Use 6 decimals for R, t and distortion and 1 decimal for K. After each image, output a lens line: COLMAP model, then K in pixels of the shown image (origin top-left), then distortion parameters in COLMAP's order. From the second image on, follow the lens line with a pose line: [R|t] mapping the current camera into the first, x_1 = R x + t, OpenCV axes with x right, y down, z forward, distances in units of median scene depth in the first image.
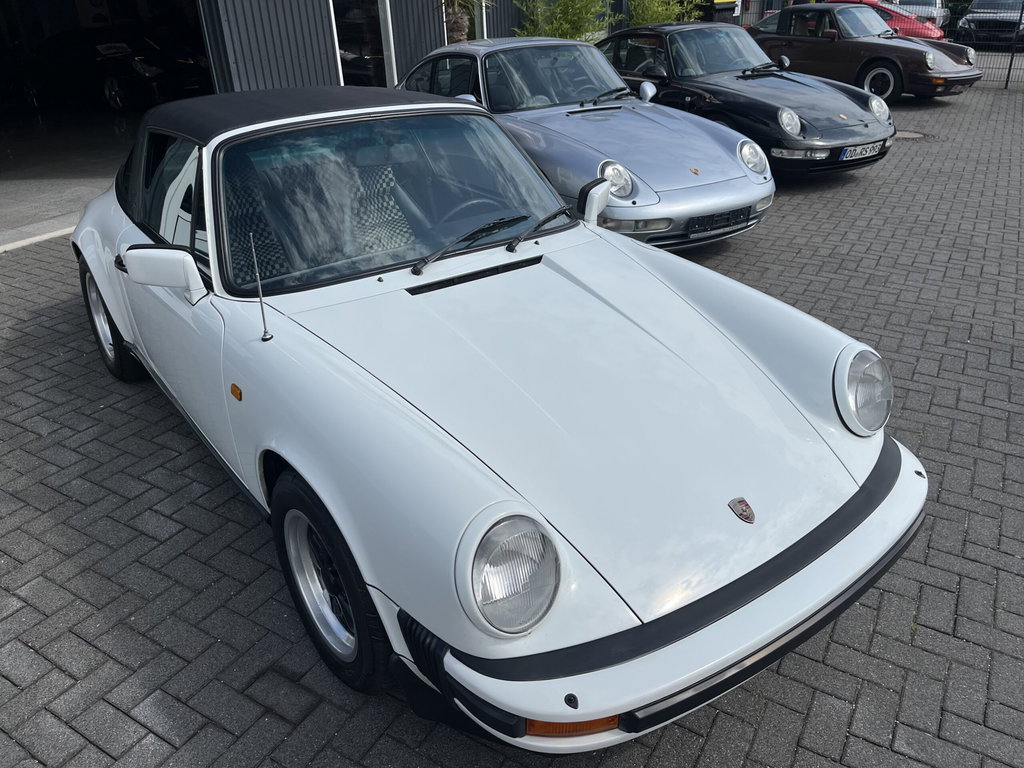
lens RADIAL K [[775.1, 0, 512.0], [0, 775.1, 384.0], [0, 0, 1]] dist [0.052324, -0.057964]
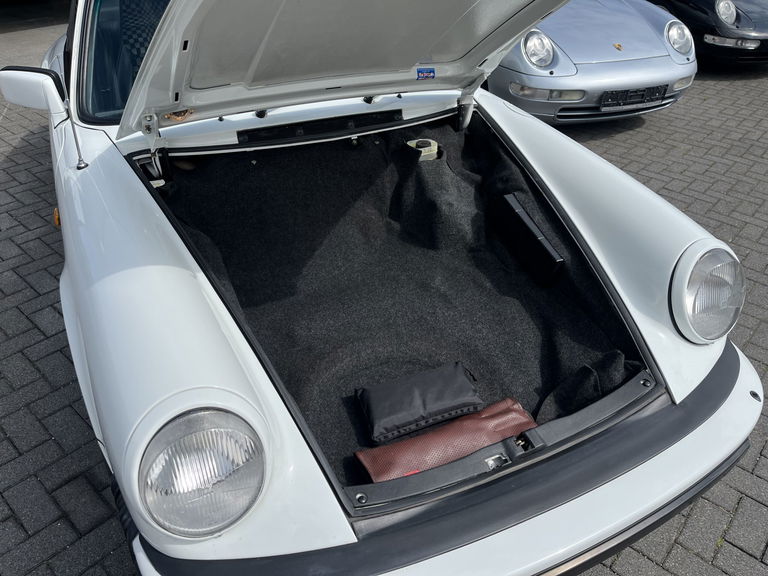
lens RADIAL K [[576.4, 0, 384.8], [0, 576.4, 288.7], [0, 0, 1]] dist [0.109064, -0.148993]
pose [[0.980859, 0.128885, -0.145958, 0.086022], [-0.109731, 0.985096, 0.132461, -0.020626], [0.160855, -0.113909, 0.980383, 0.132683]]
